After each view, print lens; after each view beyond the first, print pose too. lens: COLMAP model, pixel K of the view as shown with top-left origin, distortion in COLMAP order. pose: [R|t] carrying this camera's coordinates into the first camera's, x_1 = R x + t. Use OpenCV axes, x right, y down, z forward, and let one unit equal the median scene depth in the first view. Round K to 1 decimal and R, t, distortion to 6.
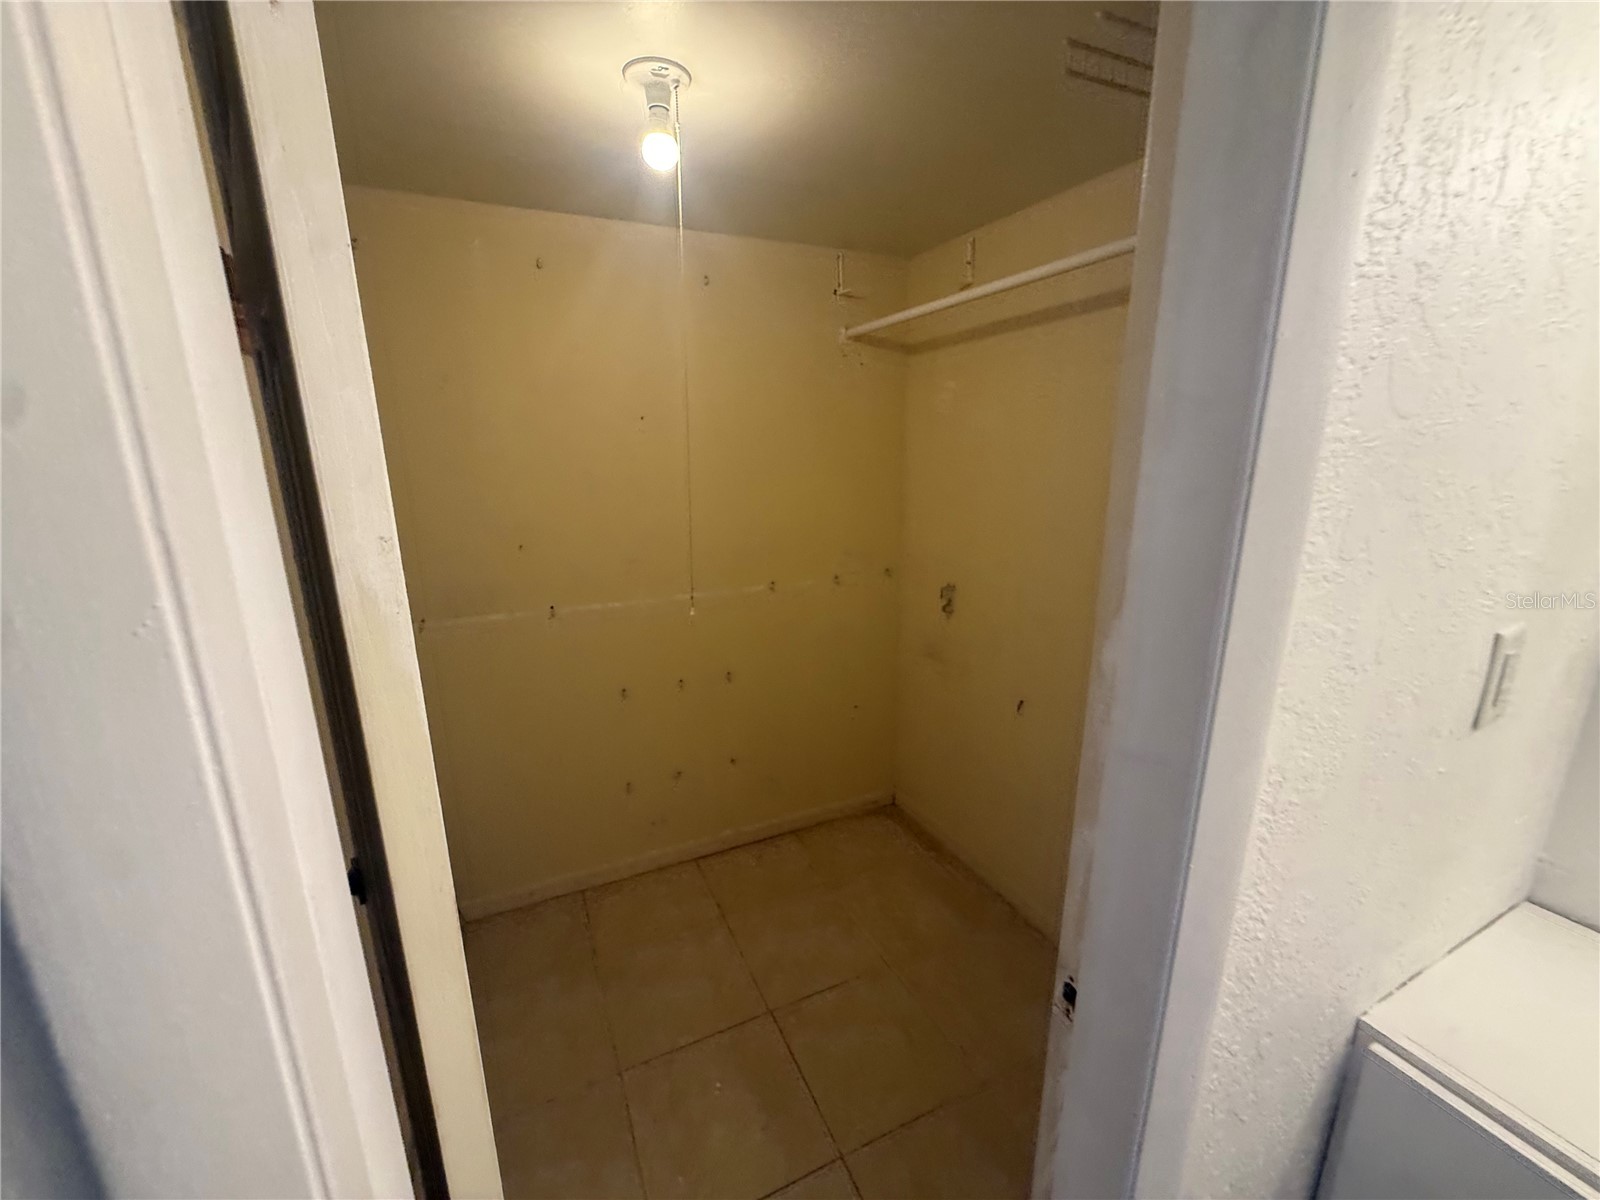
lens RADIAL K [[642.5, 0, 800.9], [0, 642.5, 602.1], [0, 0, 1]] dist [-0.001704, -0.000392]
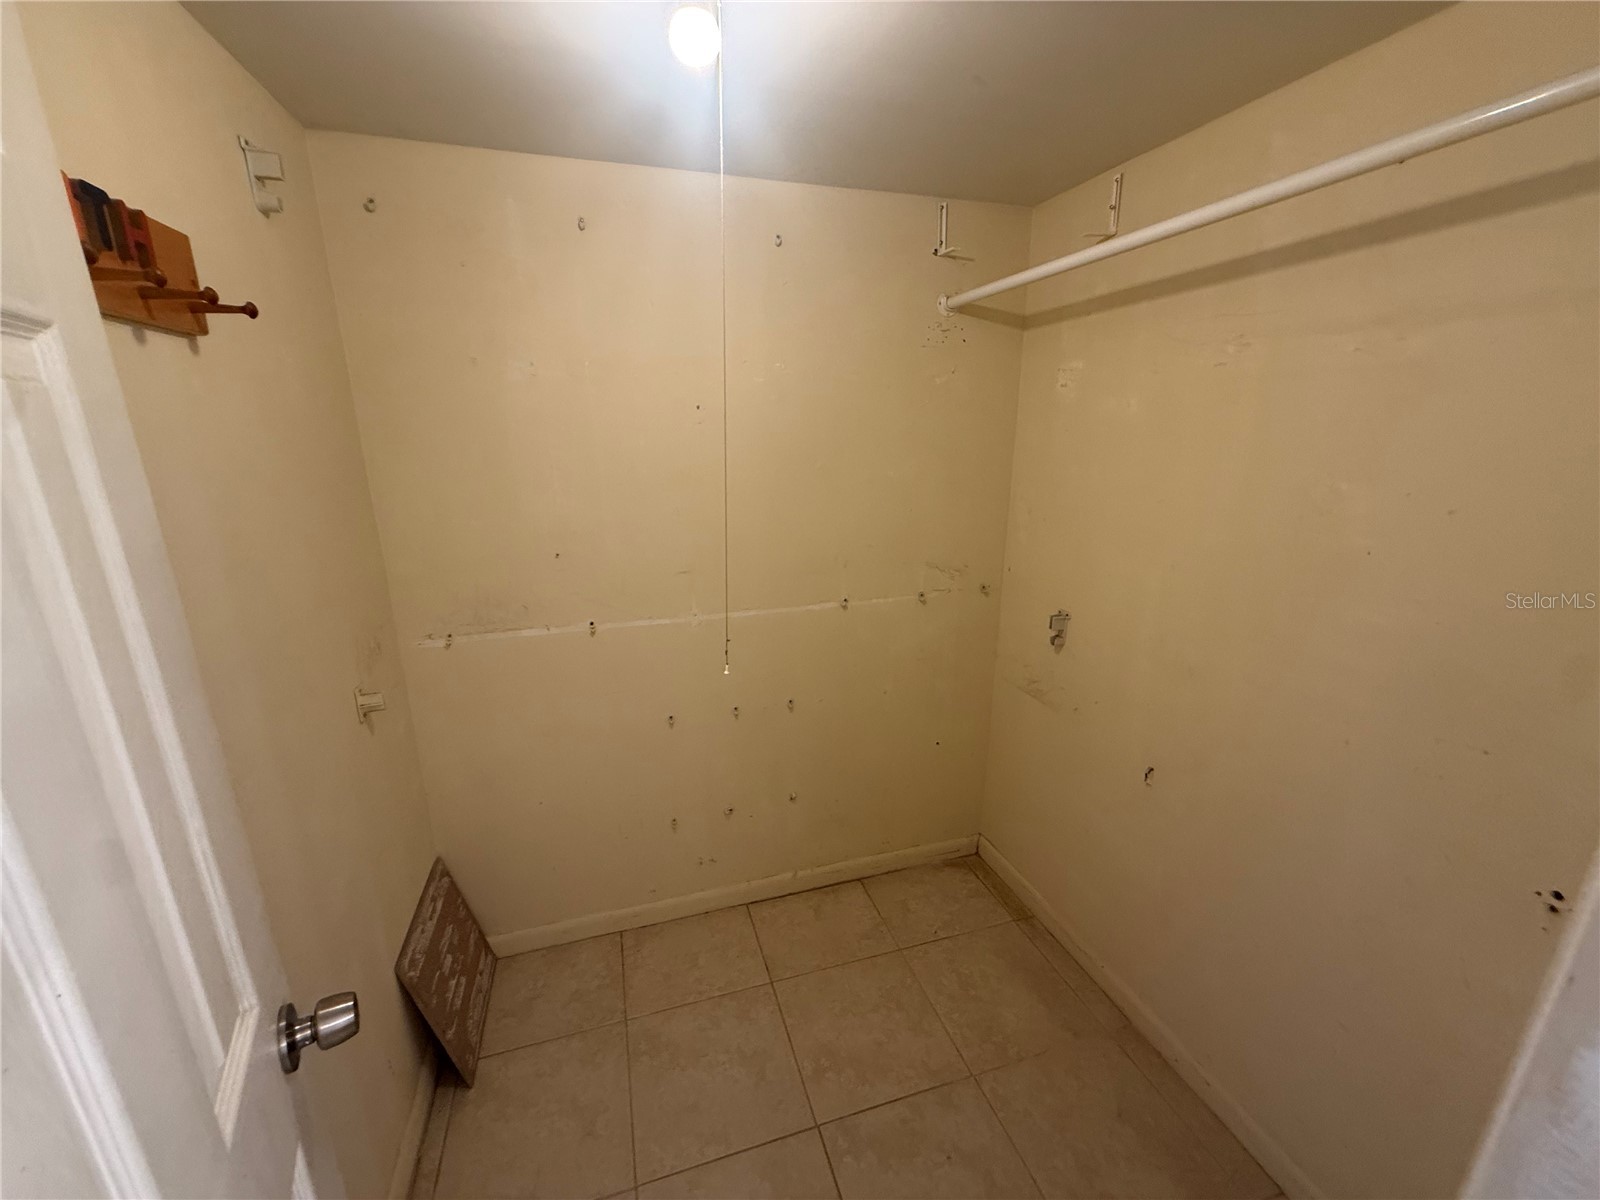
lens RADIAL K [[642.5, 0, 798.6], [0, 642.5, 600.9], [0, 0, 1]] dist [-0.001704, -0.000392]
pose [[0.990210, 0.043549, -0.132616, 0.007848], [-0.039606, 0.998695, 0.032231, -0.054123], [0.133847, -0.026663, 0.990643, 0.144596]]
